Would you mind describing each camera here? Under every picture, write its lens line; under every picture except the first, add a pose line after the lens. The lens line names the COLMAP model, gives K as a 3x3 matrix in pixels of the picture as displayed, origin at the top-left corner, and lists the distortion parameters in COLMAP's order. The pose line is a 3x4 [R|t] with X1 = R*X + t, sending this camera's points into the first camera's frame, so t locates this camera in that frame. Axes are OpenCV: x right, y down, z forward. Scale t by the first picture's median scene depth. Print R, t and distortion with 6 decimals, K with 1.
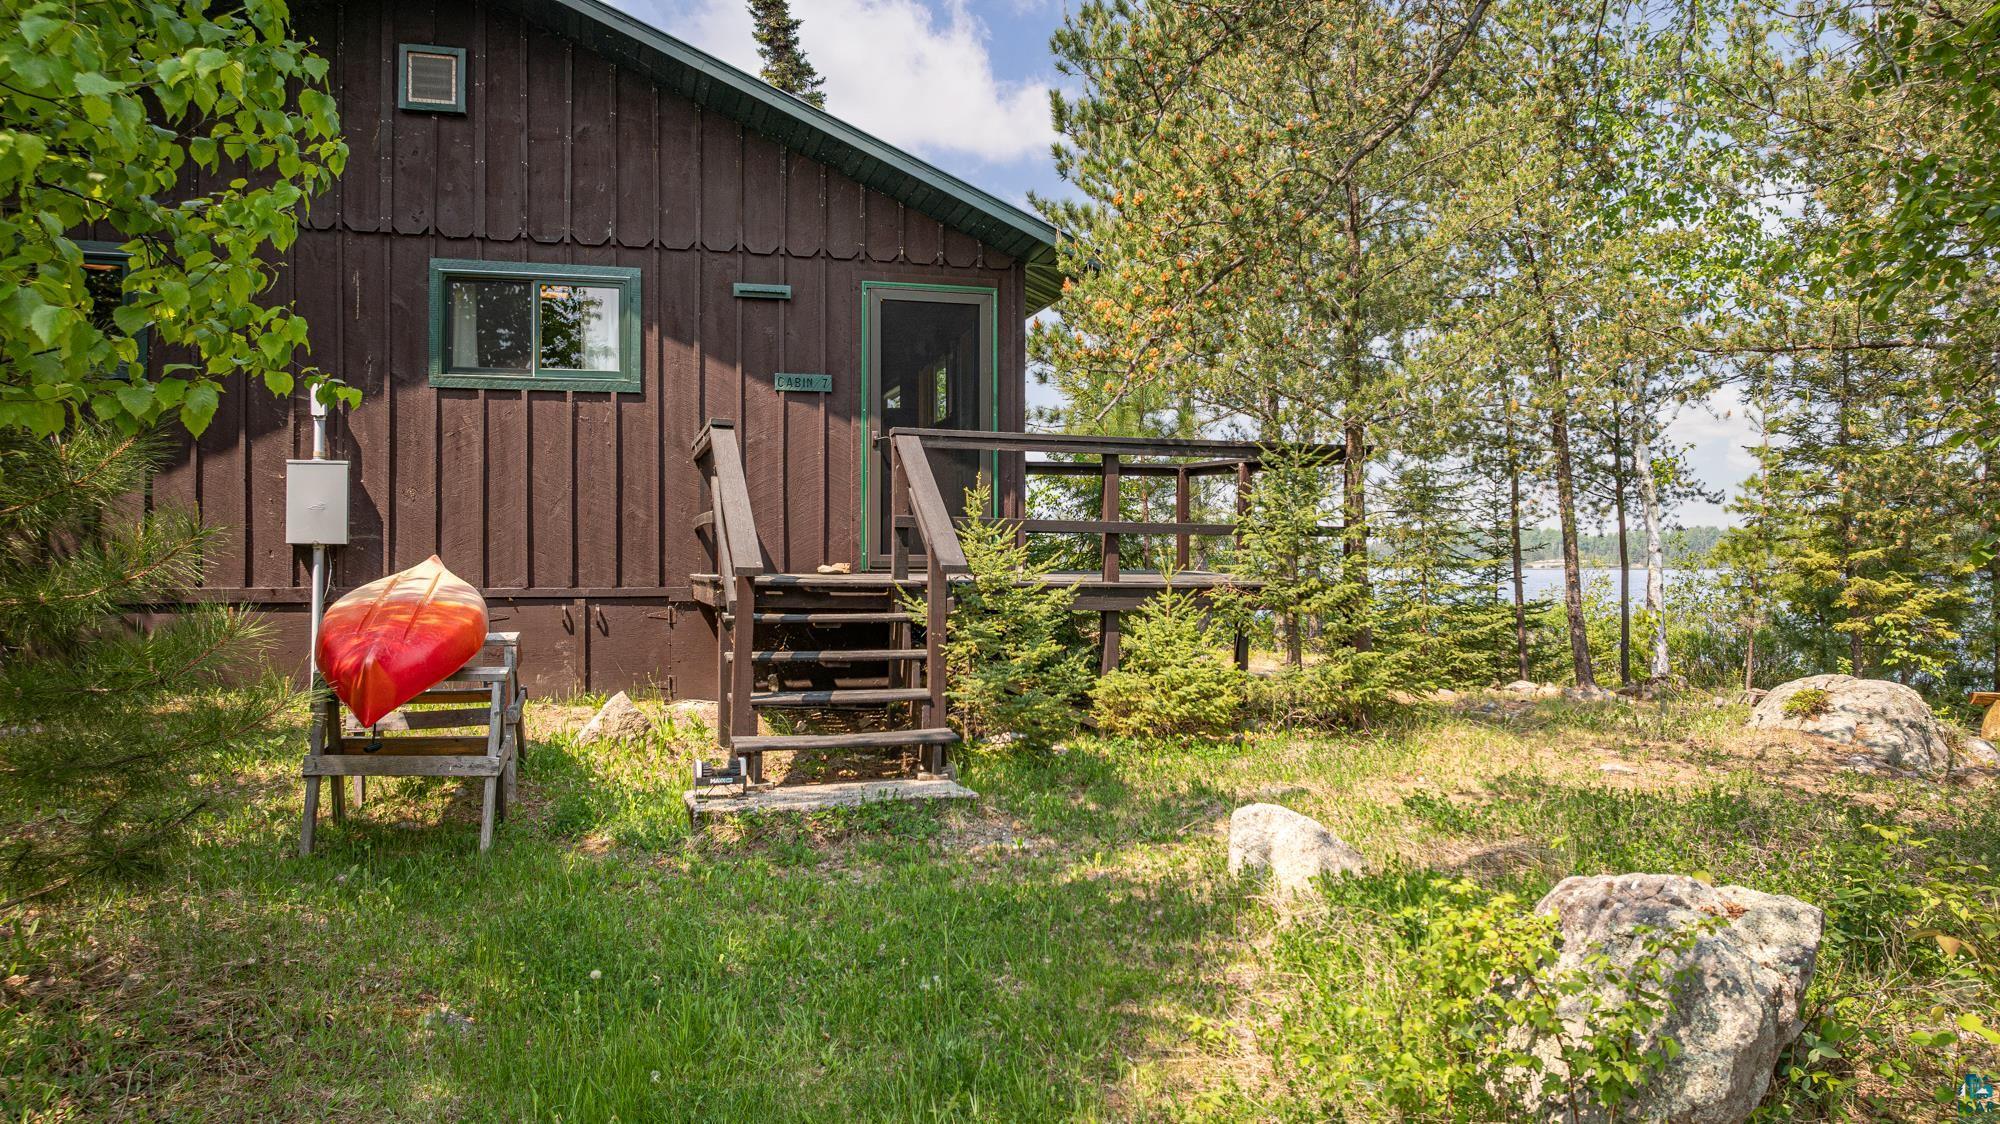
lens RADIAL K [[1385.7, 0, 1010.2], [0, 1385.7, 560.0], [0, 0, 1]] dist [-0.028229, 0.026321]
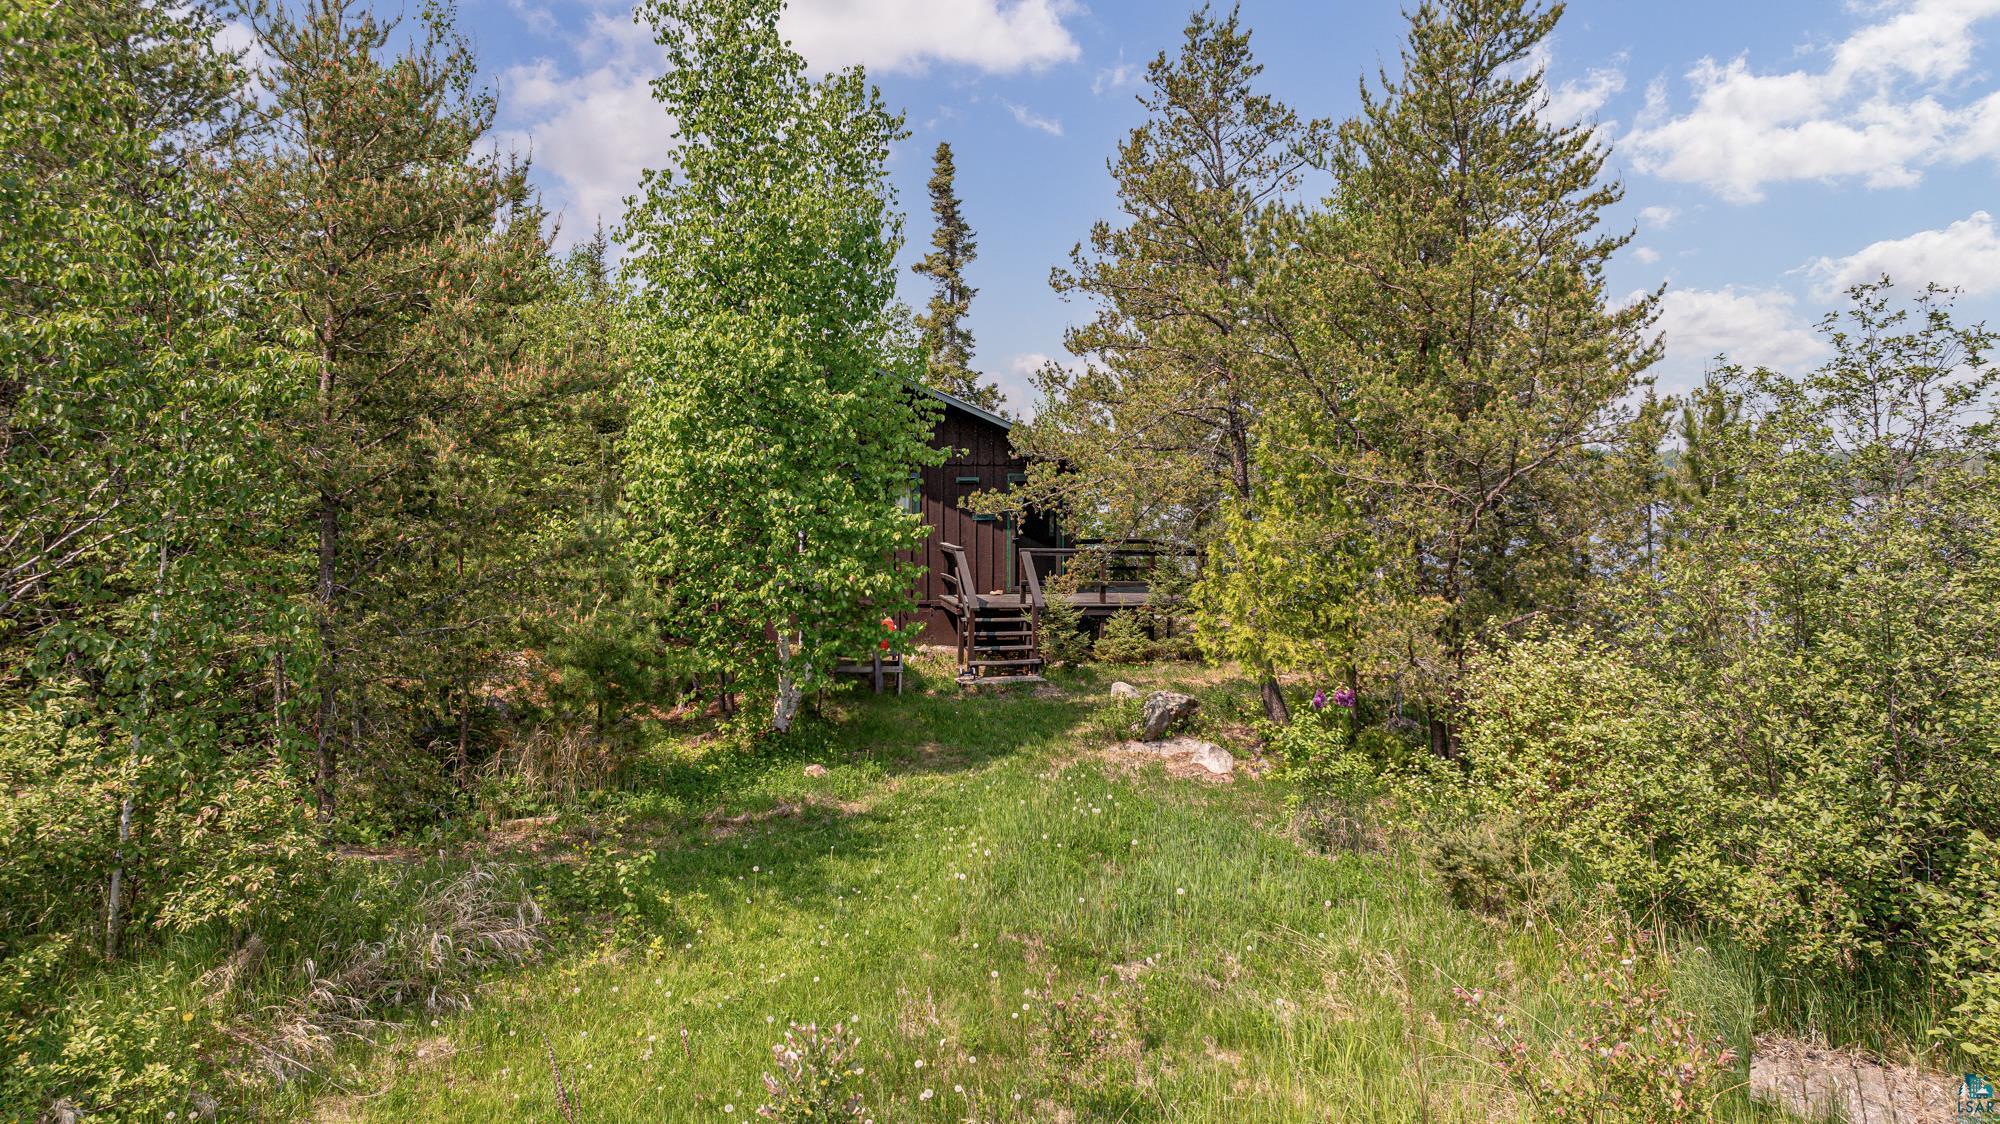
lens RADIAL K [[1385.7, 0, 998.5], [0, 1385.7, 560.3], [0, 0, 1]] dist [-0.028229, 0.026321]
pose [[0.994906, 0.004425, -0.100711, 0.133375], [0.001578, 0.998230, 0.059449, -0.211748], [0.100796, -0.059305, 0.993138, -1.548262]]
